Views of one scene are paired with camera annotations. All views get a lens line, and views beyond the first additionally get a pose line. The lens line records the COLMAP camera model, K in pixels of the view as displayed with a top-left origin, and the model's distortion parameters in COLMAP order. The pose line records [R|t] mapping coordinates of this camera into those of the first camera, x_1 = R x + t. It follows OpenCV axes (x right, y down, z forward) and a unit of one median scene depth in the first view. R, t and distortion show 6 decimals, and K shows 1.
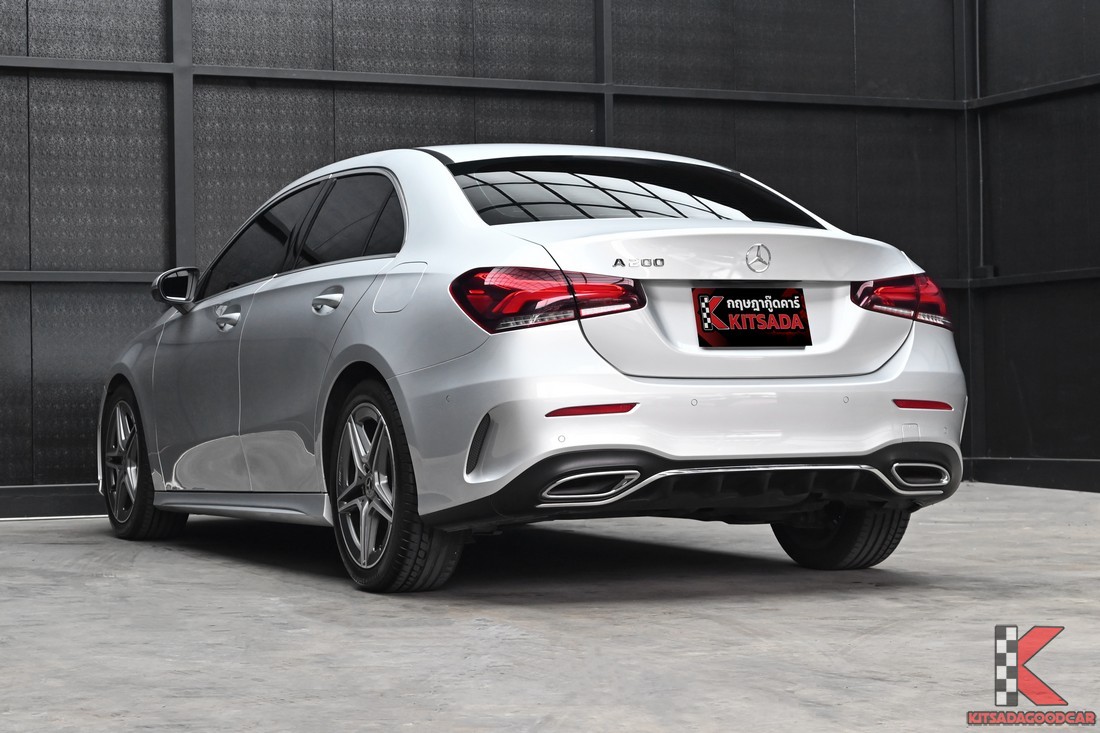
lens RADIAL K [[2343.6, 0, 550.0], [0, 2343.6, 366.5], [0, 0, 1]] dist [-0.025950, 0.089073]
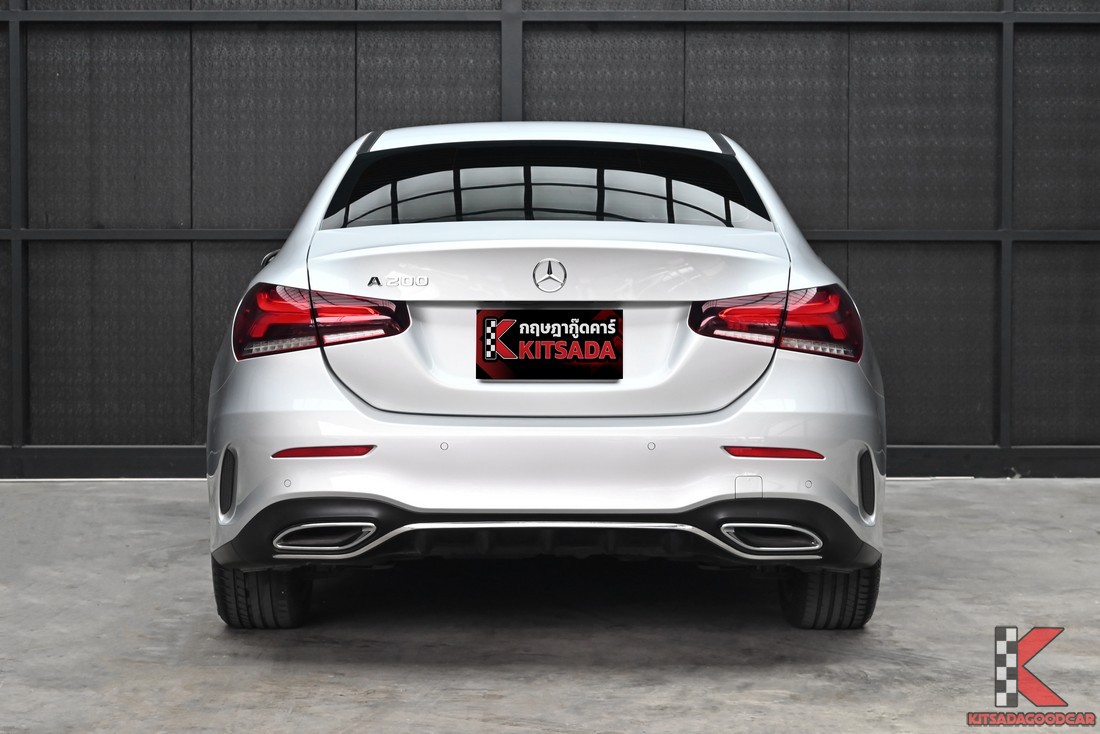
lens RADIAL K [[2343.6, 0, 550.0], [0, 2343.6, 367.0], [0, 0, 1]] dist [-0.025950, 0.089073]
pose [[0.907352, 0.030504, -0.419264, 0.440916], [-0.009789, 0.998626, 0.051472, -0.056361], [0.420259, -0.042599, 0.906404, 0.227819]]
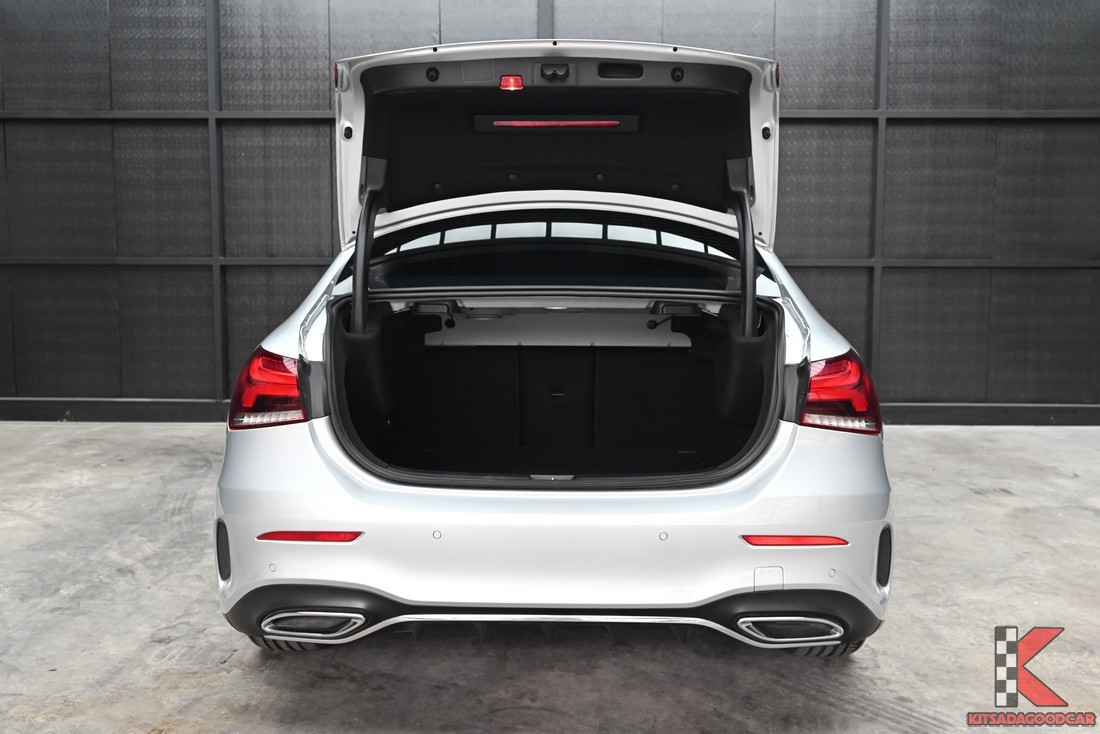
lens RADIAL K [[1096.2, 0, 550.0], [0, 1096.2, 367.0], [0, 0, 1]] dist [0.005449, 0.006261]
pose [[0.896420, 0.057280, -0.439488, 0.246042], [-0.010688, 0.994119, 0.107767, -0.078414], [0.443076, -0.091907, 0.891760, 0.667198]]
